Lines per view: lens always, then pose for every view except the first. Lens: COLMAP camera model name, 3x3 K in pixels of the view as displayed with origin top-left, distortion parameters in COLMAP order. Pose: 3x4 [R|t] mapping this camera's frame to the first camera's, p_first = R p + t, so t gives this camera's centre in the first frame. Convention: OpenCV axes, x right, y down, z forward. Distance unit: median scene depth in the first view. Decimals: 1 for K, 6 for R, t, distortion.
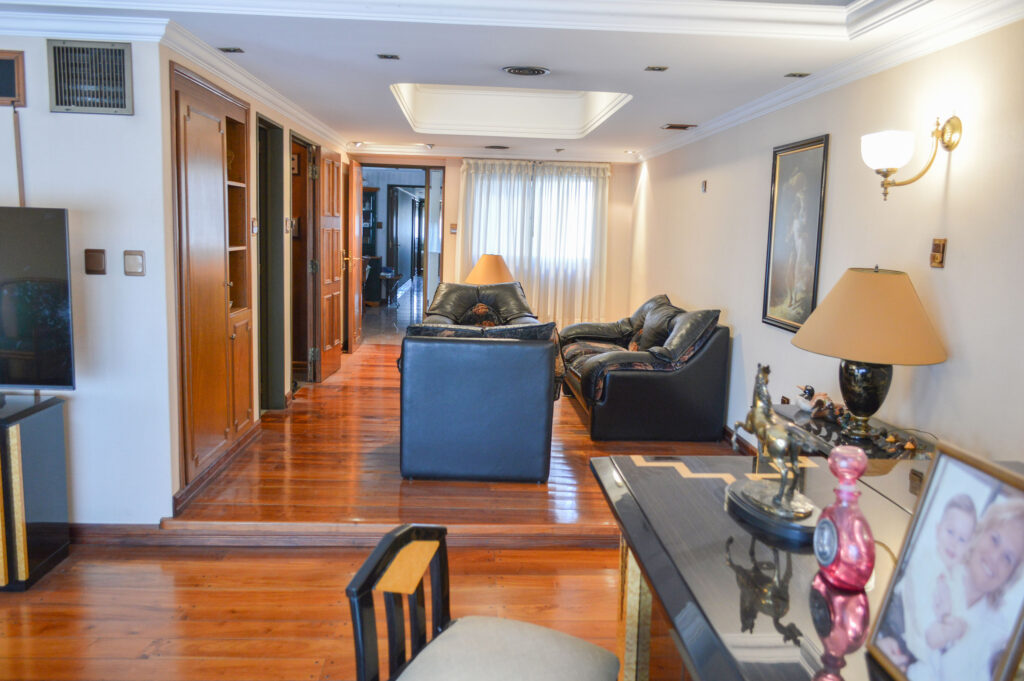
lens RADIAL K [[817.7, 0, 512.0], [0, 817.7, 340.5], [0, 0, 1]] dist [0.003654, -0.001851]
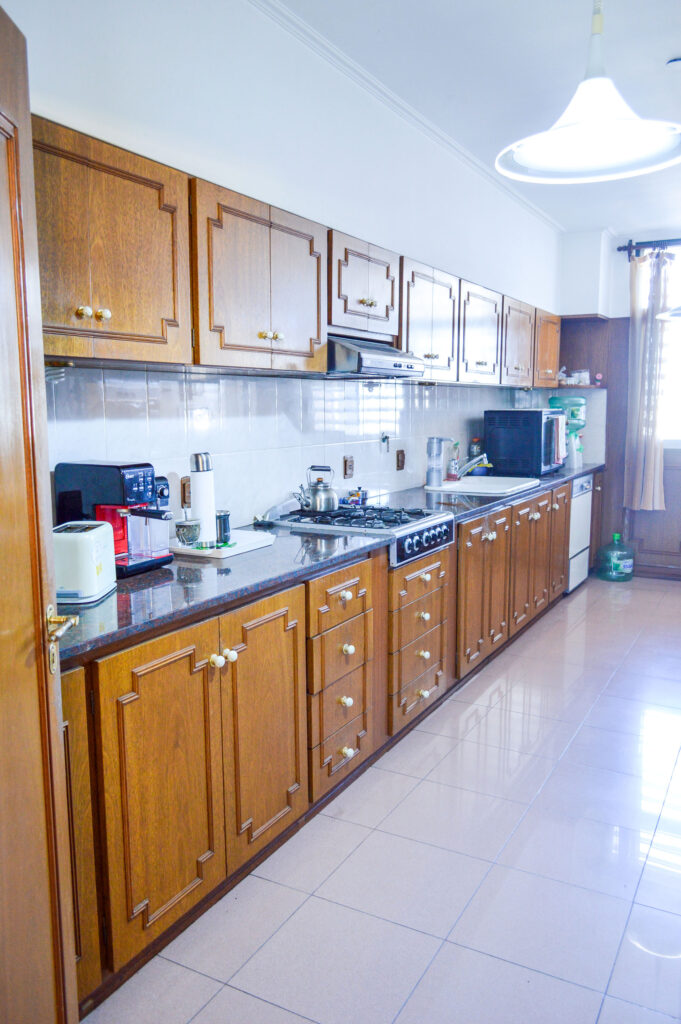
lens RADIAL K [[817.7, 0, 340.5], [0, 817.7, 512.0], [0, 0, 1]] dist [0.003654, -0.001851]
pose [[0.847885, 0.019184, -0.529834, -0.016864], [-0.026197, 0.999640, -0.005728, -0.038851], [0.529533, 0.018737, 0.848082, 0.284350]]
